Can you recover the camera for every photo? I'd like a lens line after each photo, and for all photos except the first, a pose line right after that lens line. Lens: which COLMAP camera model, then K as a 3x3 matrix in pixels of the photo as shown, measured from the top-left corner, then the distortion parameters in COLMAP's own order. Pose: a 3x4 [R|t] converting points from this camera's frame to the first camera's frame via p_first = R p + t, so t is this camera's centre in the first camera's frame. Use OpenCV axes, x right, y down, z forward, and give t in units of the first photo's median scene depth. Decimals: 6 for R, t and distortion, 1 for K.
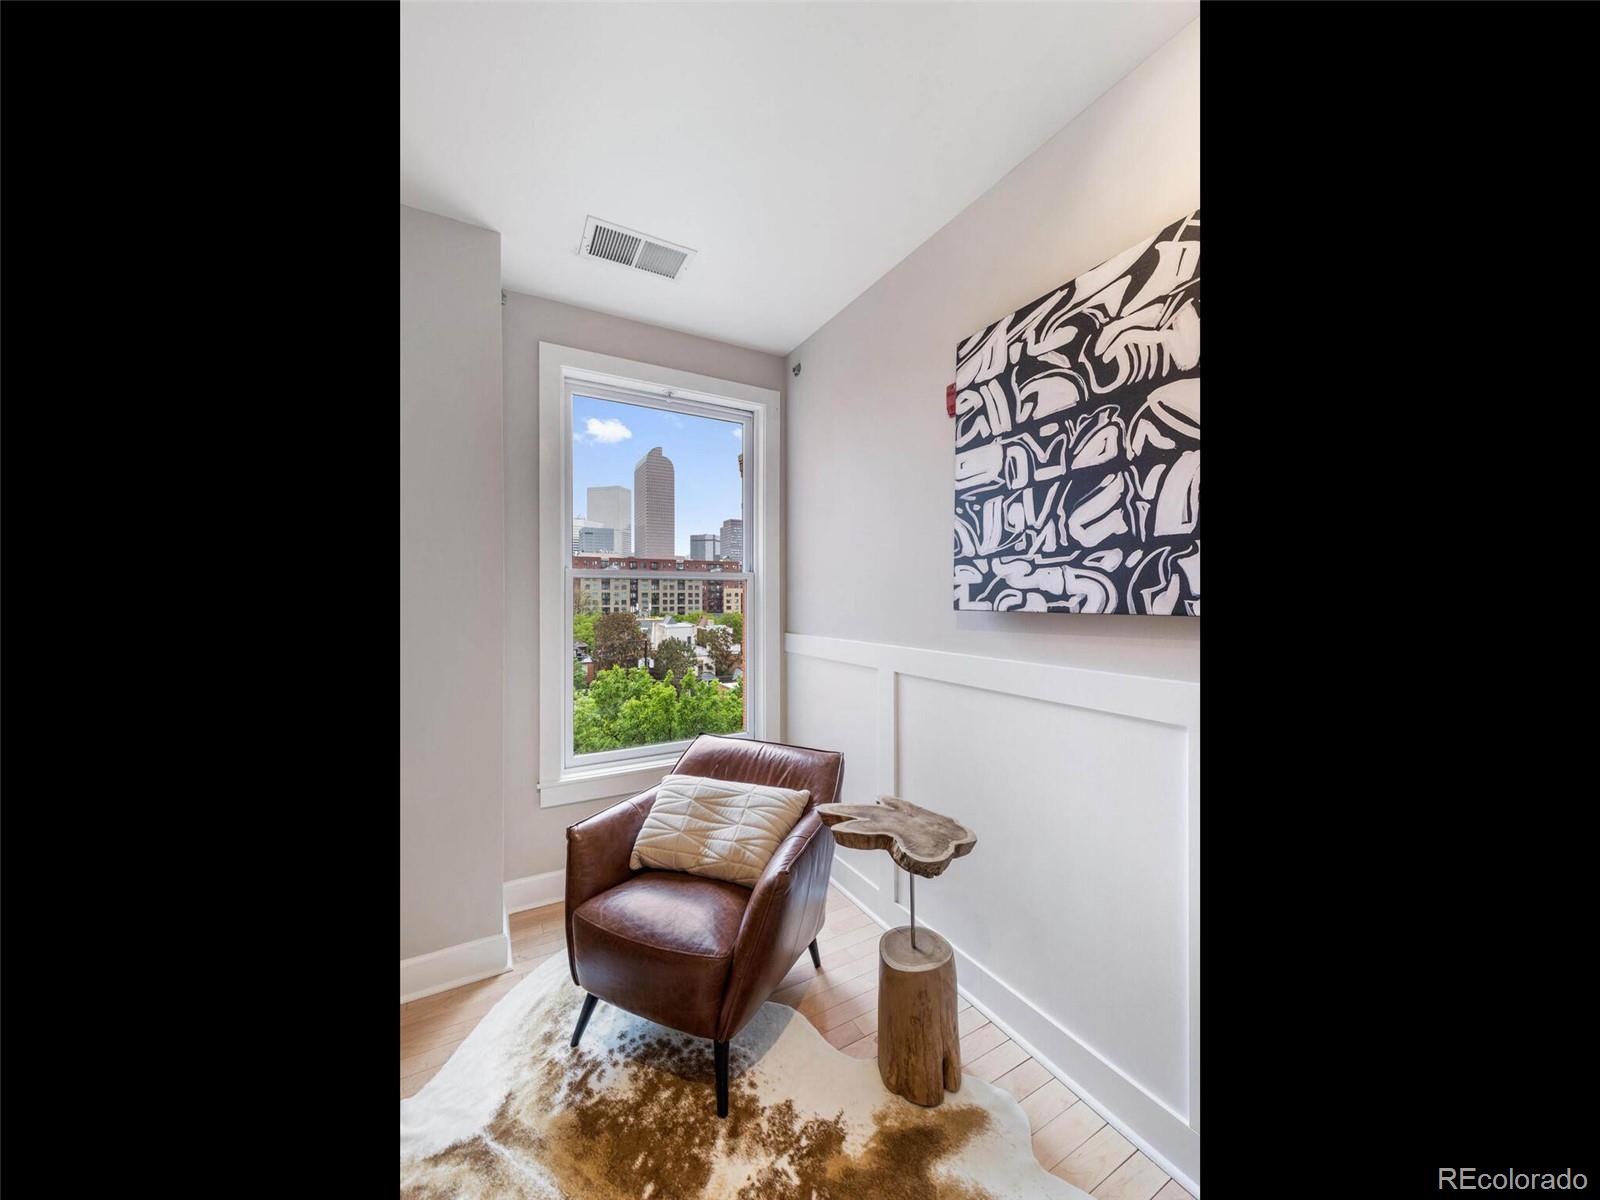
lens RADIAL K [[537.3, 0, 798.3], [0, 537.3, 595.8], [0, 0, 1]] dist [0.002728, -0.000073]
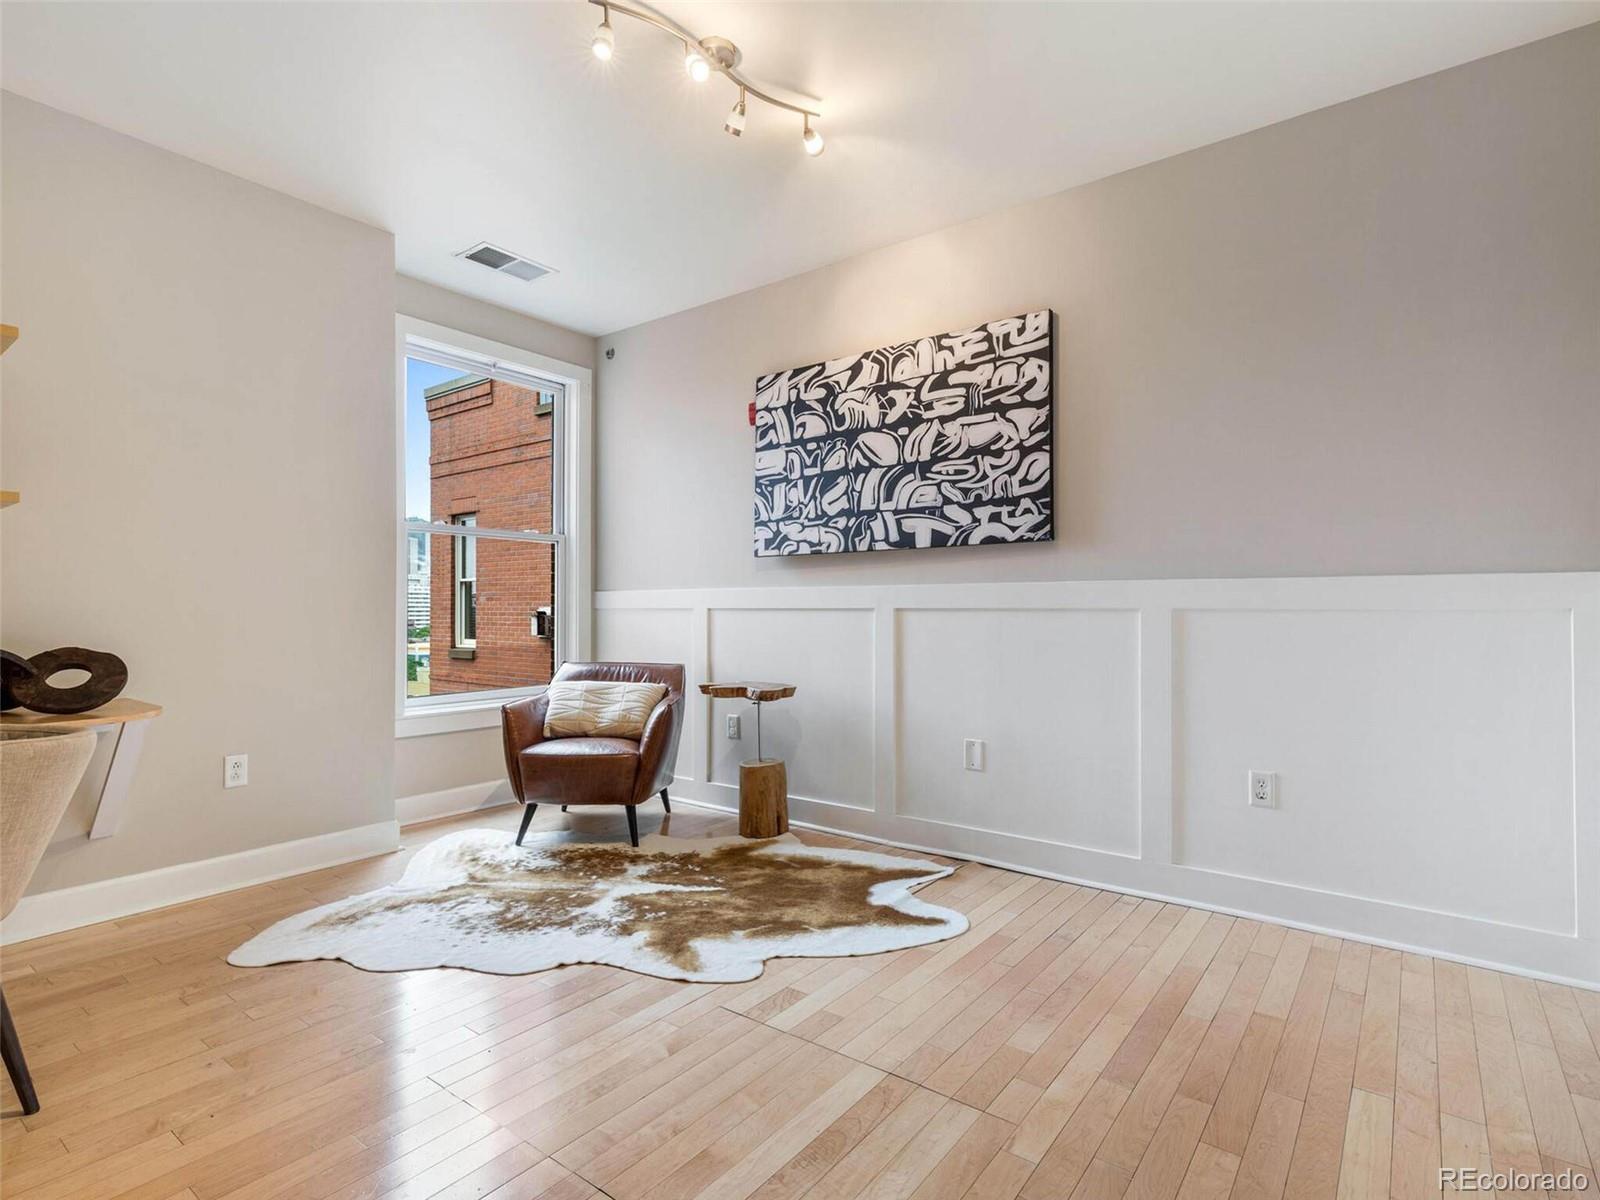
lens RADIAL K [[810.3, 0, 806.8], [0, 810.3, 608.3], [0, 0, 1]] dist [0.002796, -0.000916]
pose [[0.916421, 0.003830, 0.400198, -0.560668], [-0.003062, 0.999992, -0.002559, 0.206256], [-0.400204, 0.001120, 0.916425, -1.316027]]
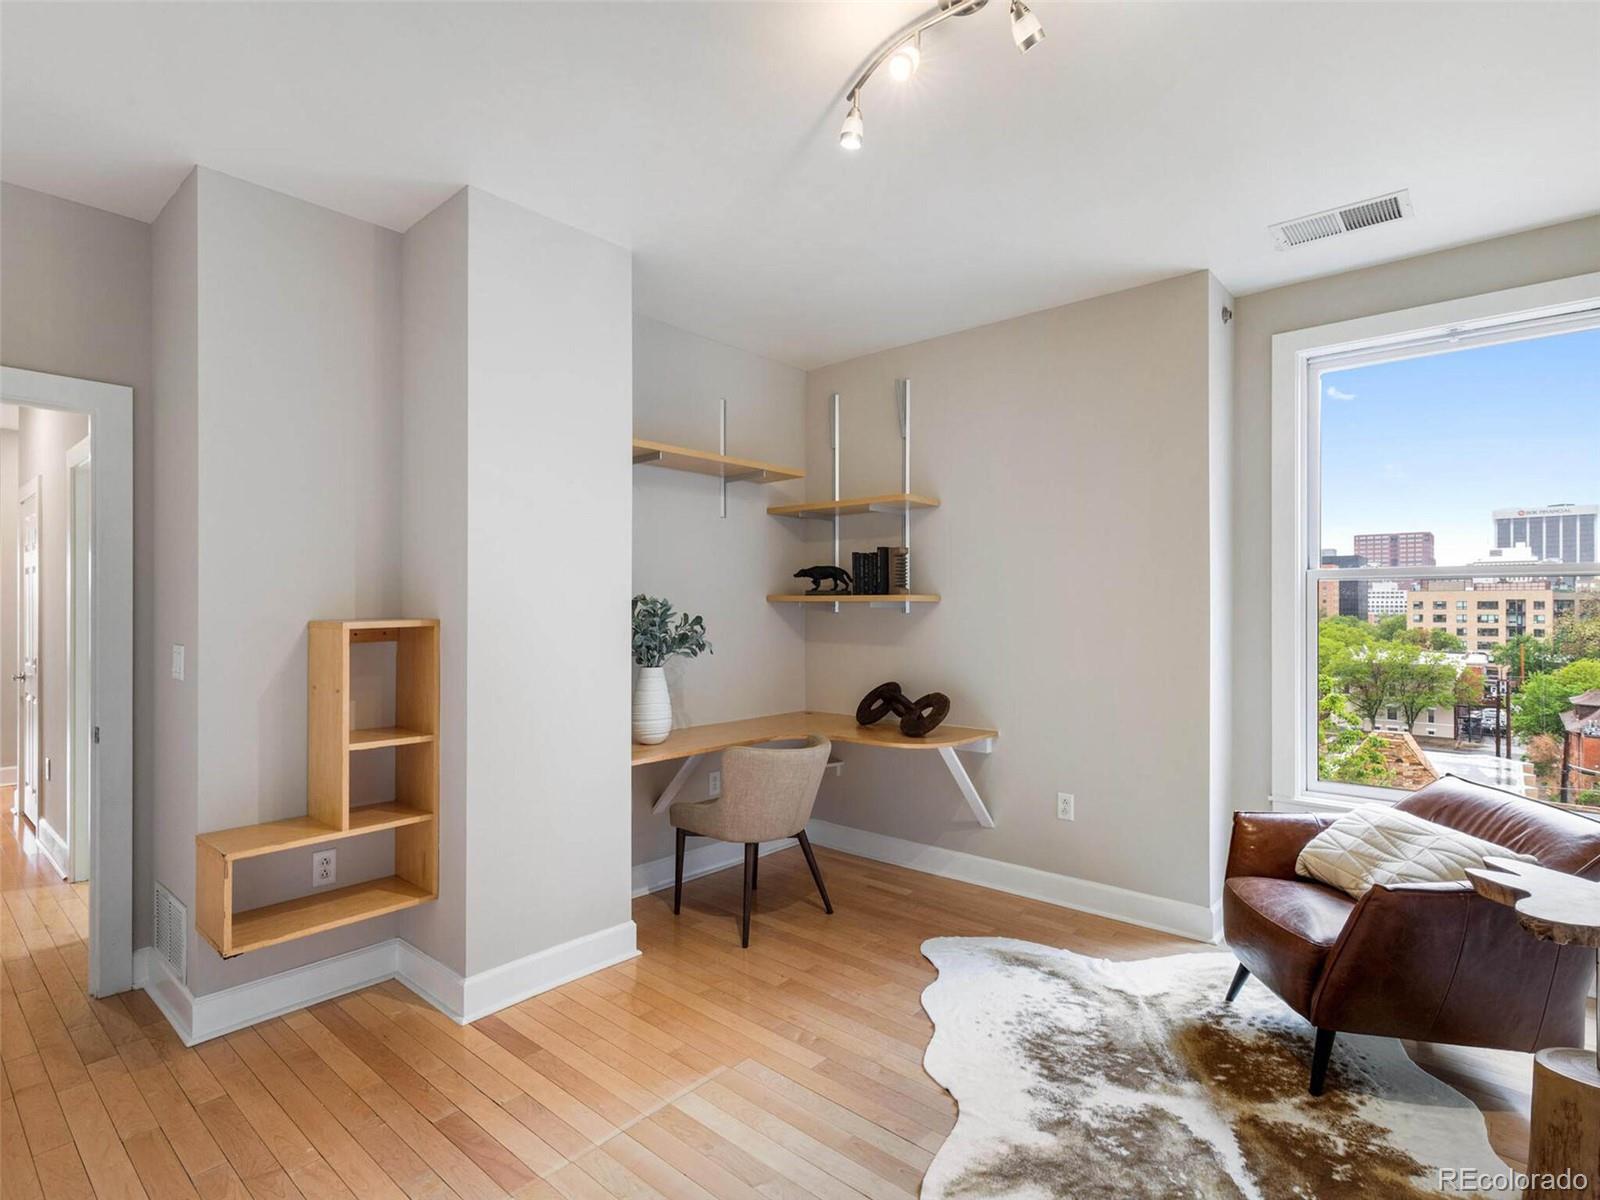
lens RADIAL K [[803.4, 0, 805.1], [0, 803.4, 604.3], [0, 0, 1]] dist [0.001631, -0.001899]
pose [[0.338781, 0.000983, -0.940865, 0.917463], [-0.001346, 0.999999, 0.000560, 0.013226], [0.940864, 0.001077, 0.338782, -0.422956]]
